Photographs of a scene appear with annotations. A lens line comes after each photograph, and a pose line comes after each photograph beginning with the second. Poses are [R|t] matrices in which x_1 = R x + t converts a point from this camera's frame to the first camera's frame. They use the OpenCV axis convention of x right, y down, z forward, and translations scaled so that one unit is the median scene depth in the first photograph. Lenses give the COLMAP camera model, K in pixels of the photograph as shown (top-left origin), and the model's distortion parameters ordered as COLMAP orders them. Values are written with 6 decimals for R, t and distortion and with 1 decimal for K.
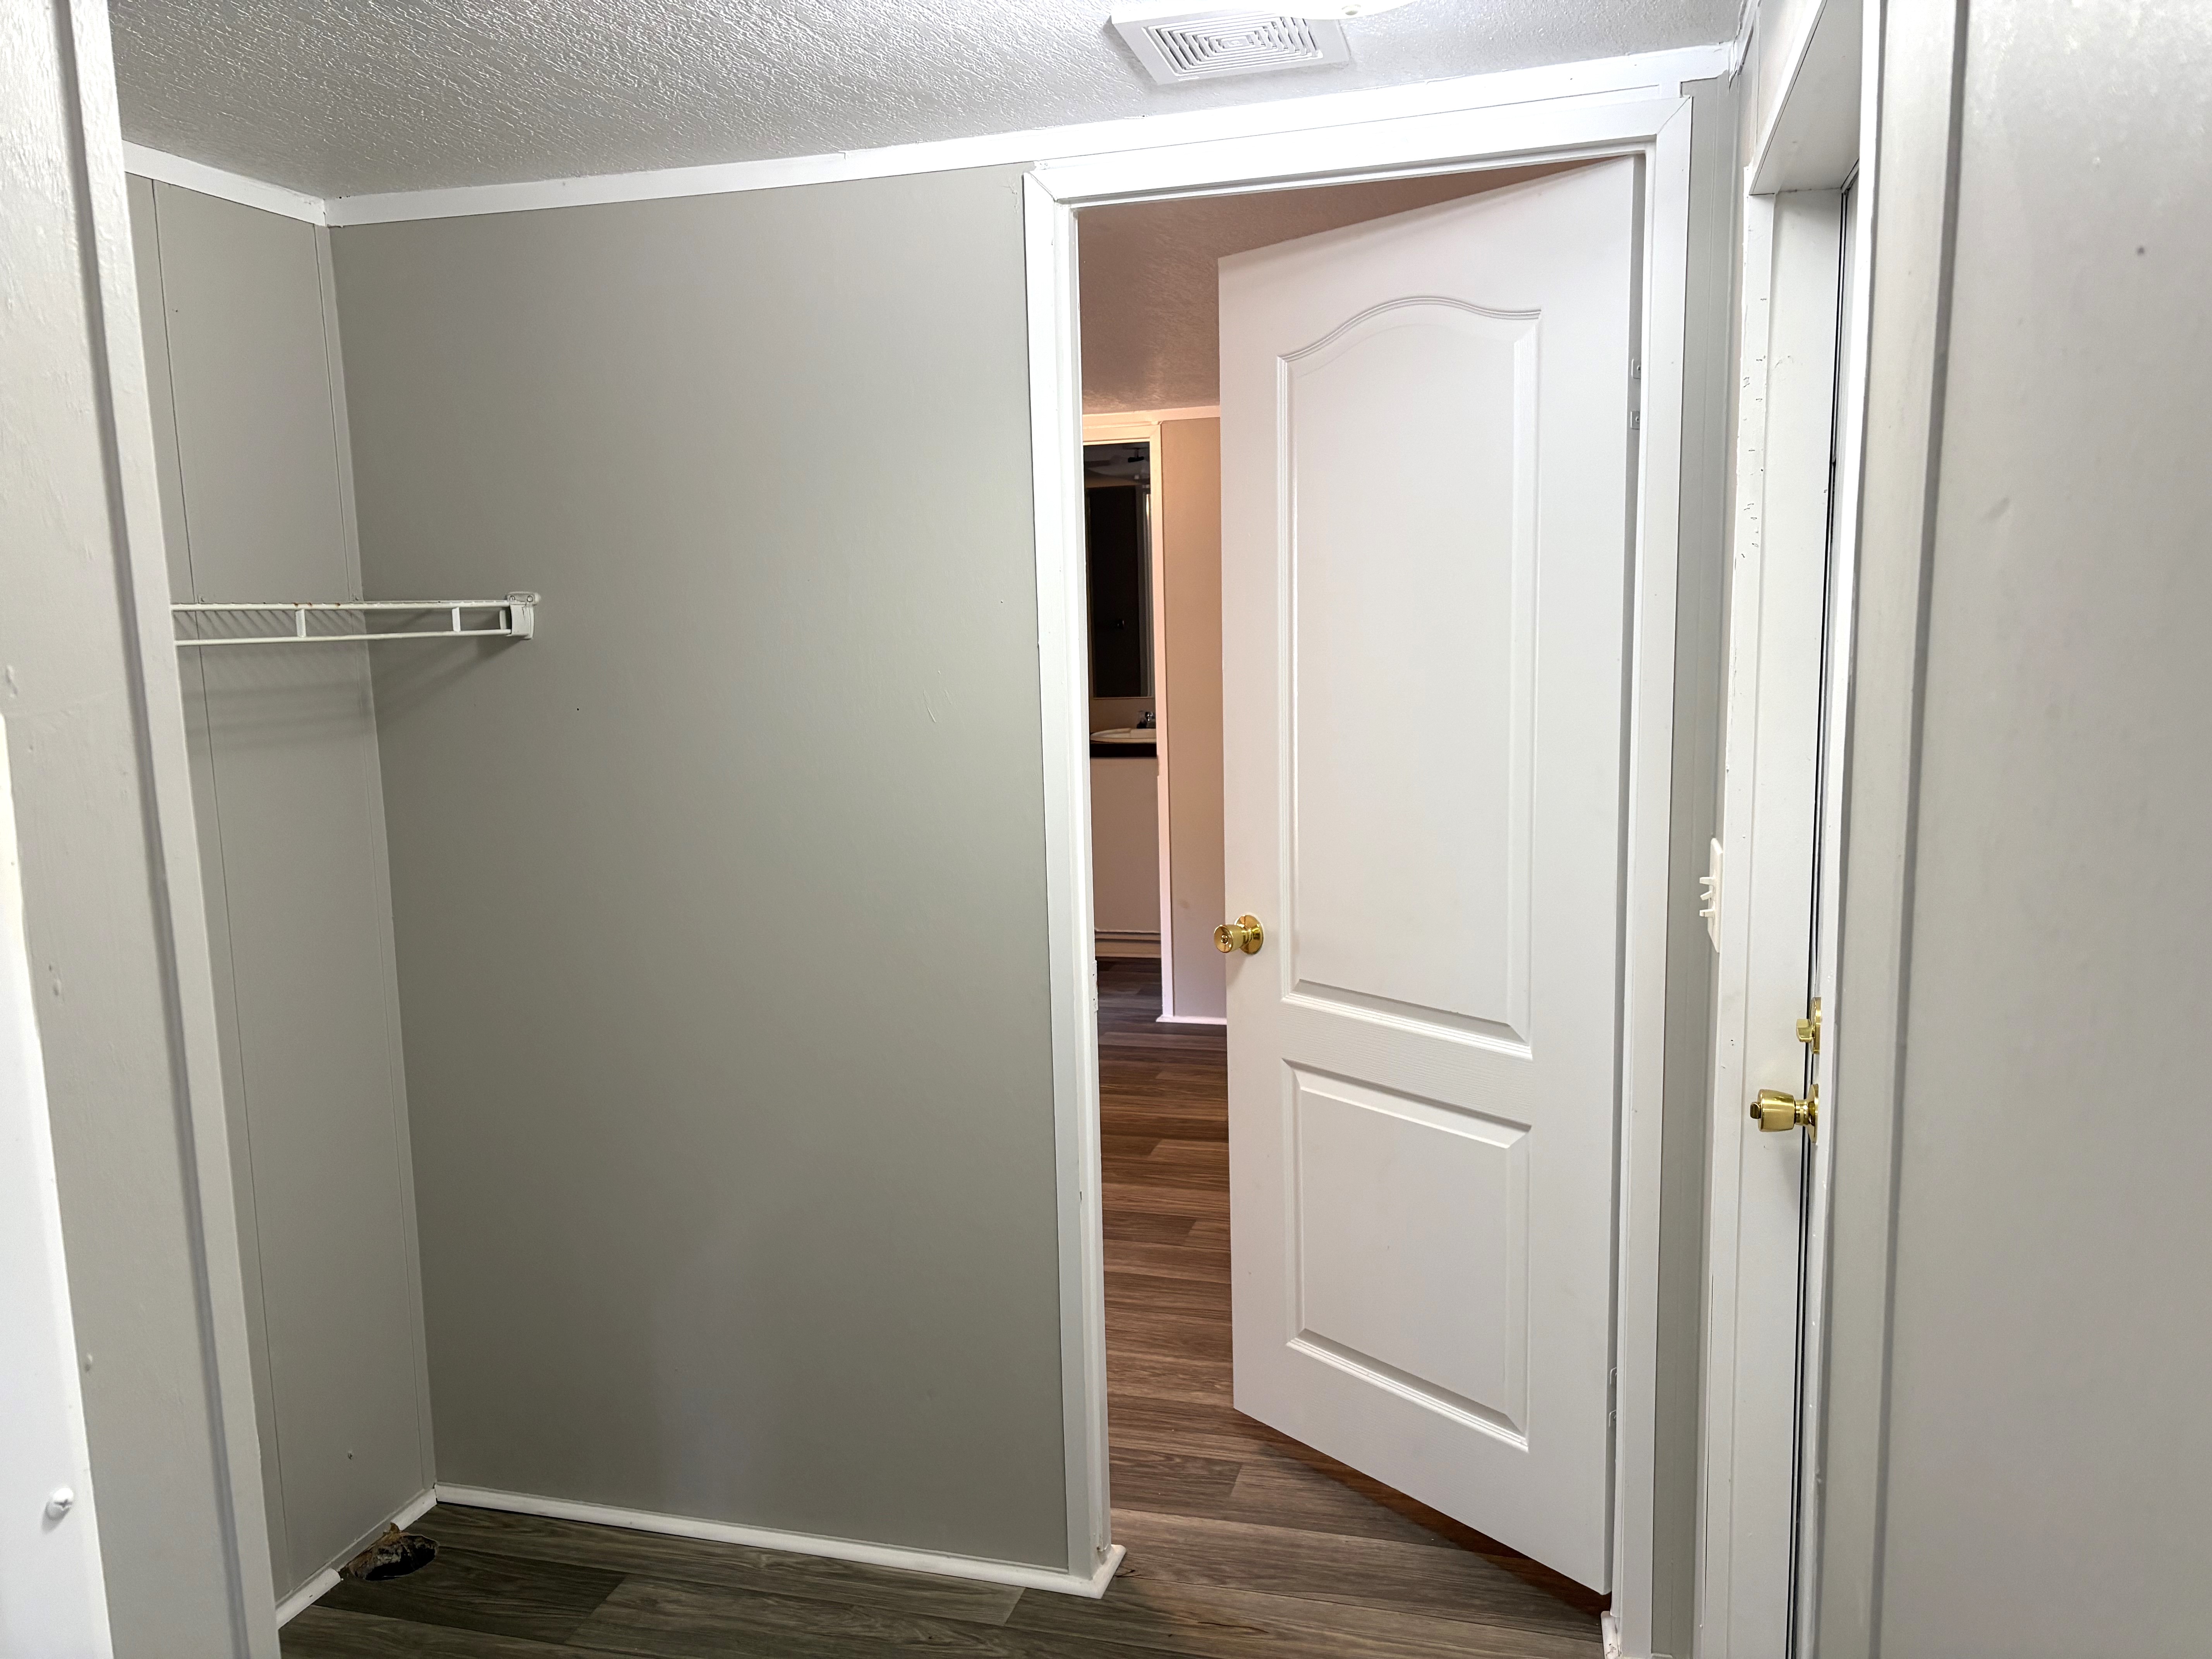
lens RADIAL K [[1658.4, 0, 1099.9], [0, 1658.4, 849.4], [0, 0, 1]] dist [0.058486, -0.063456]
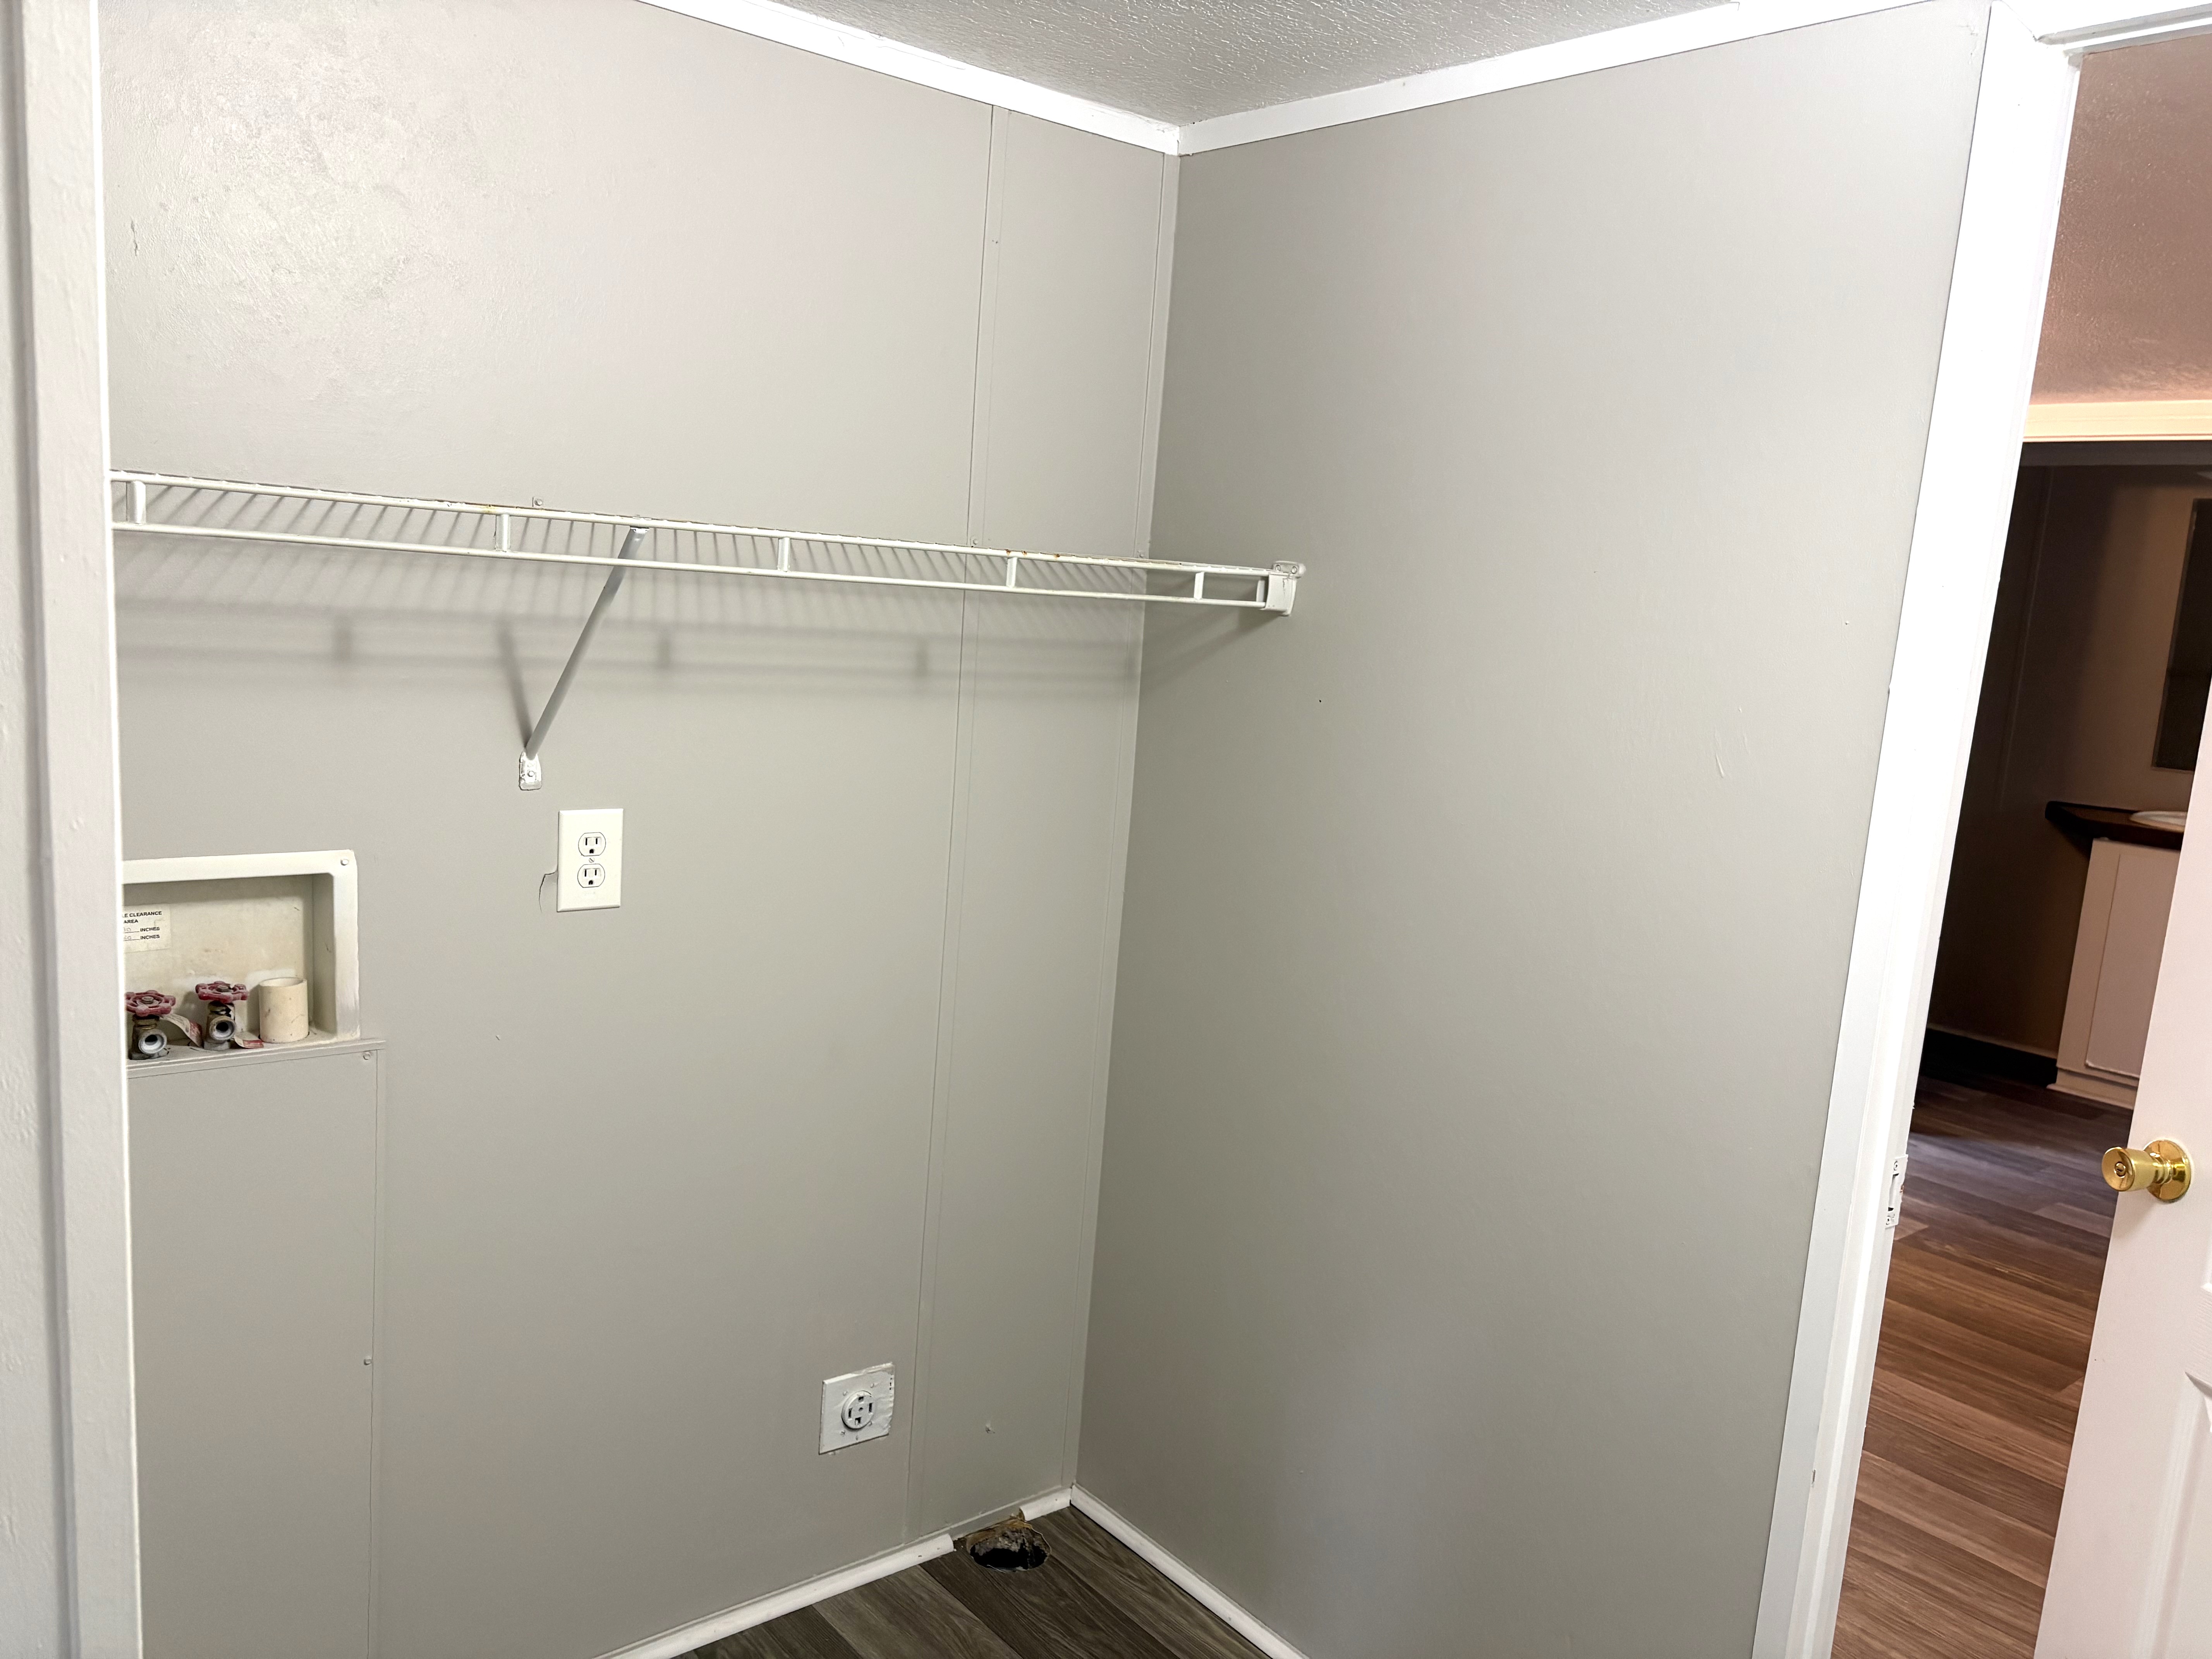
lens RADIAL K [[1658.4, 0, 1099.9], [0, 1658.4, 849.4], [0, 0, 1]] dist [0.058486, -0.063456]
pose [[0.818999, 0.176411, -0.546004, 0.078507], [-0.174705, 0.983052, 0.055562, -0.035480], [0.546552, 0.049884, 0.835938, 0.215328]]
